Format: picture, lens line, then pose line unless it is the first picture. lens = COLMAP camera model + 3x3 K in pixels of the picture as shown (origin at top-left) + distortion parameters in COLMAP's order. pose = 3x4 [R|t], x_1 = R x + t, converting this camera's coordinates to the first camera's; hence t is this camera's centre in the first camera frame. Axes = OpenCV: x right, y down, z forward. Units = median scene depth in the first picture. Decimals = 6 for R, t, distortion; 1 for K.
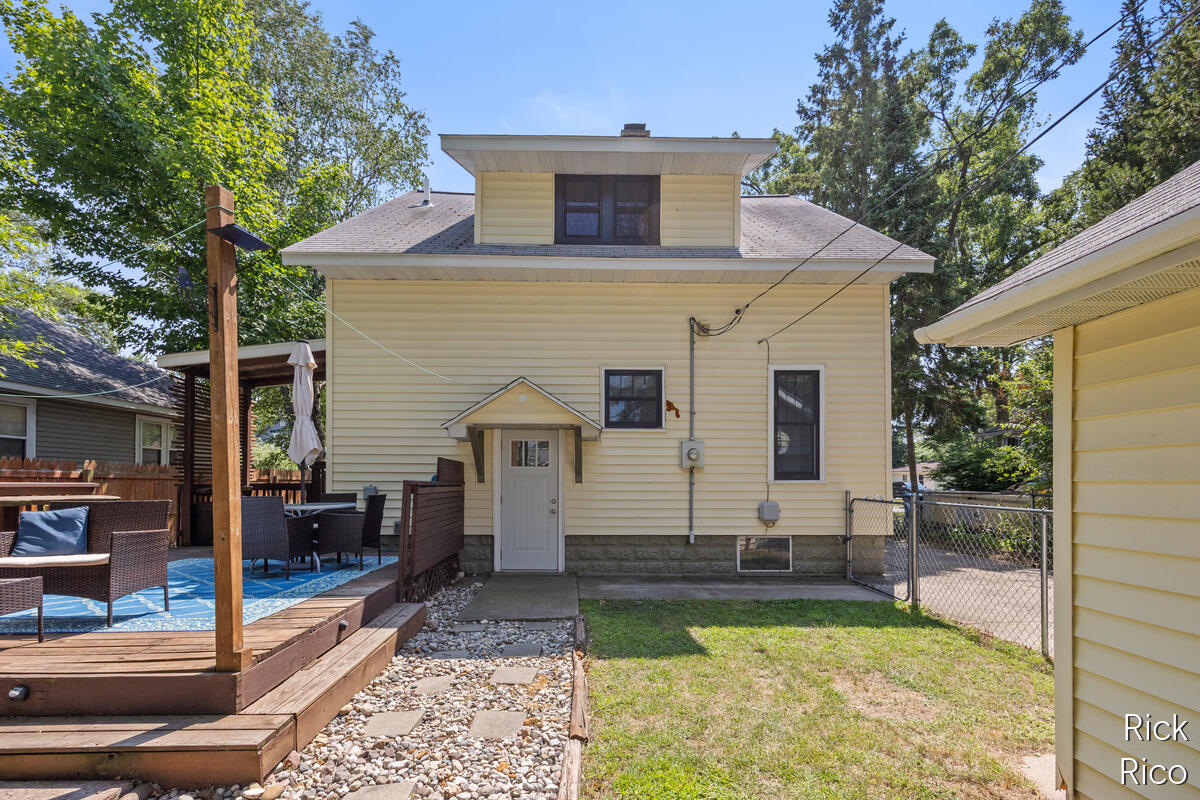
lens RADIAL K [[519.9, 0, 599.4], [0, 519.9, 476.5], [0, 0, 1]] dist [0.000162, 0.000161]
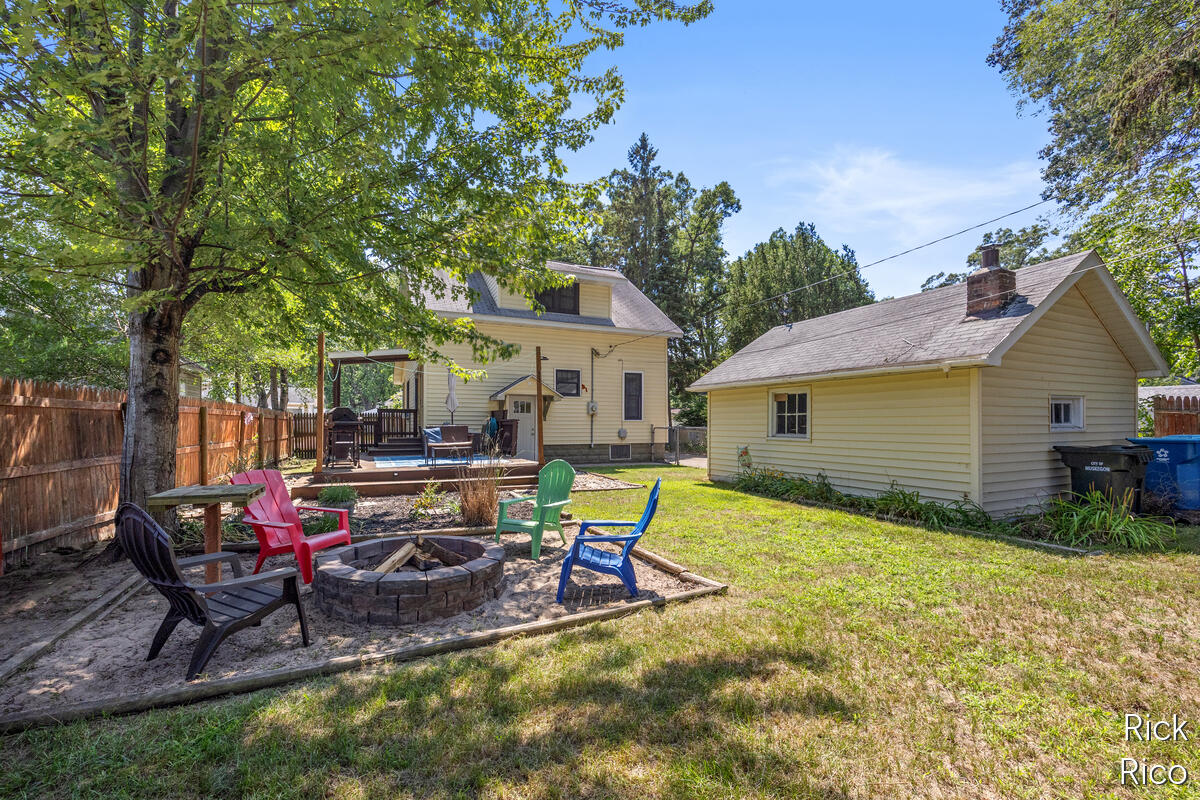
lens RADIAL K [[481.4, 0, 600.0], [0, 481.4, 400.0], [0, 0, 1]] dist [-0.000027, 0.000019]
pose [[0.911595, 0.019813, 0.410612, -0.643609], [-0.004003, 0.999218, -0.039329, 0.003308], [-0.411070, 0.034208, 0.910962, -0.910701]]
